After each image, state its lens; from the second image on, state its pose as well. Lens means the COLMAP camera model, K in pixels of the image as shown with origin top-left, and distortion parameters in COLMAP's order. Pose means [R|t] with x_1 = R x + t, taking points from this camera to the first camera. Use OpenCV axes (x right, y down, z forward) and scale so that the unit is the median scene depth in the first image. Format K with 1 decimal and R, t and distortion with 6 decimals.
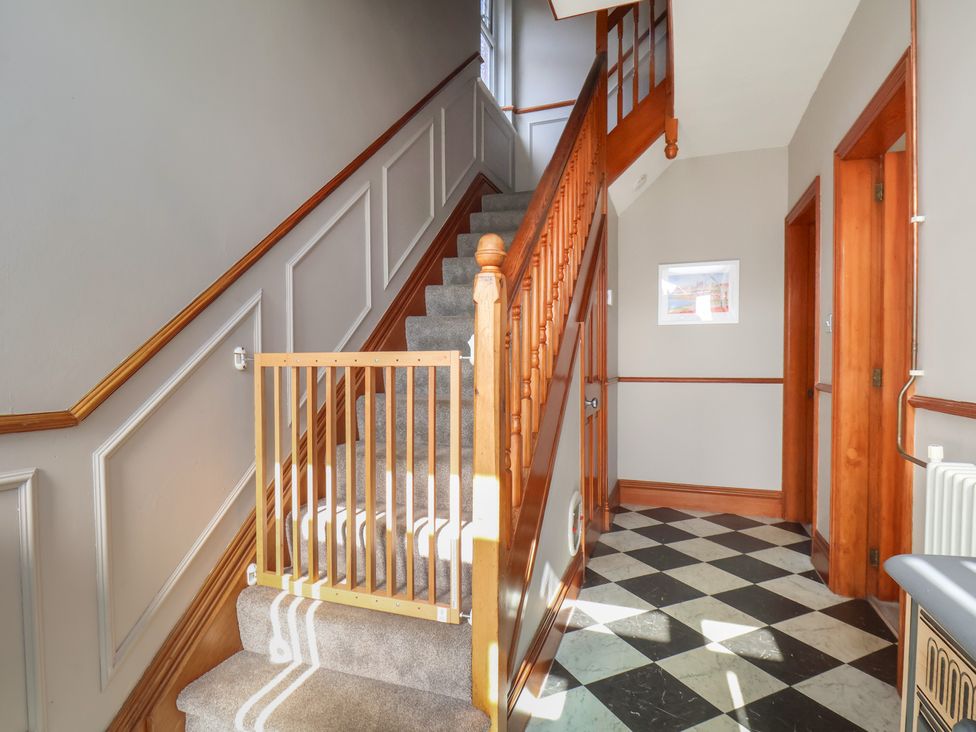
lens RADIAL K [[521.9, 0, 487.2], [0, 521.9, 371.2], [0, 0, 1]] dist [0.000545, -0.013030]
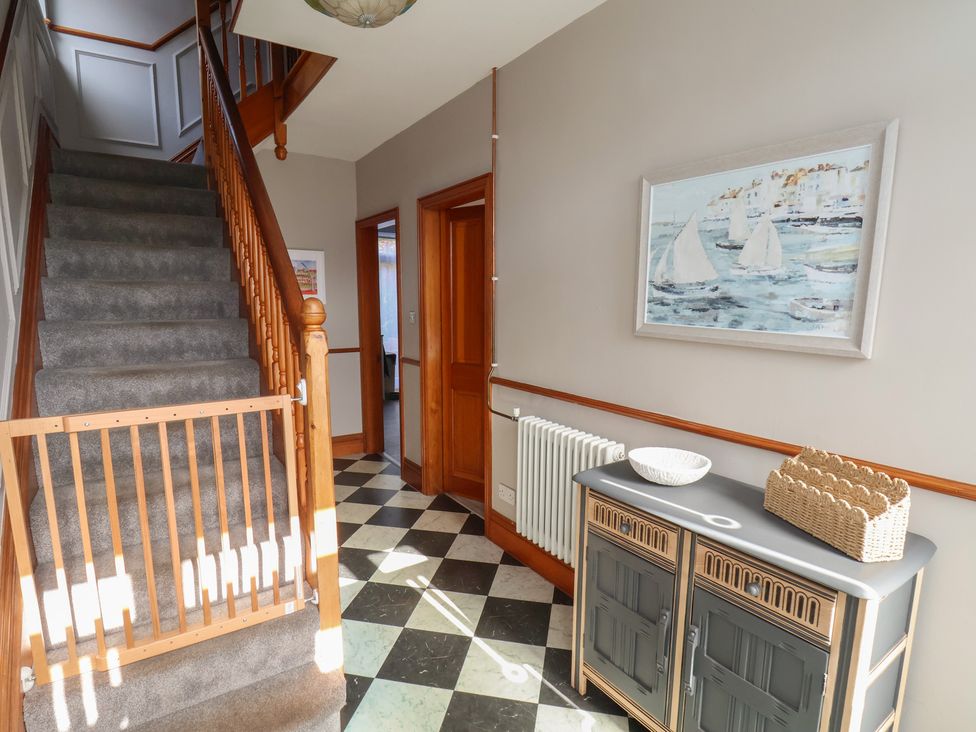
lens RADIAL K [[521.9, 0, 477.5], [0, 521.9, 370.3], [0, 0, 1]] dist [0.000545, -0.013030]
pose [[0.606628, -0.110290, 0.787298, -0.428290], [0.012526, 0.991533, 0.129249, -0.143305], [-0.794887, -0.068545, 0.602874, -0.031546]]
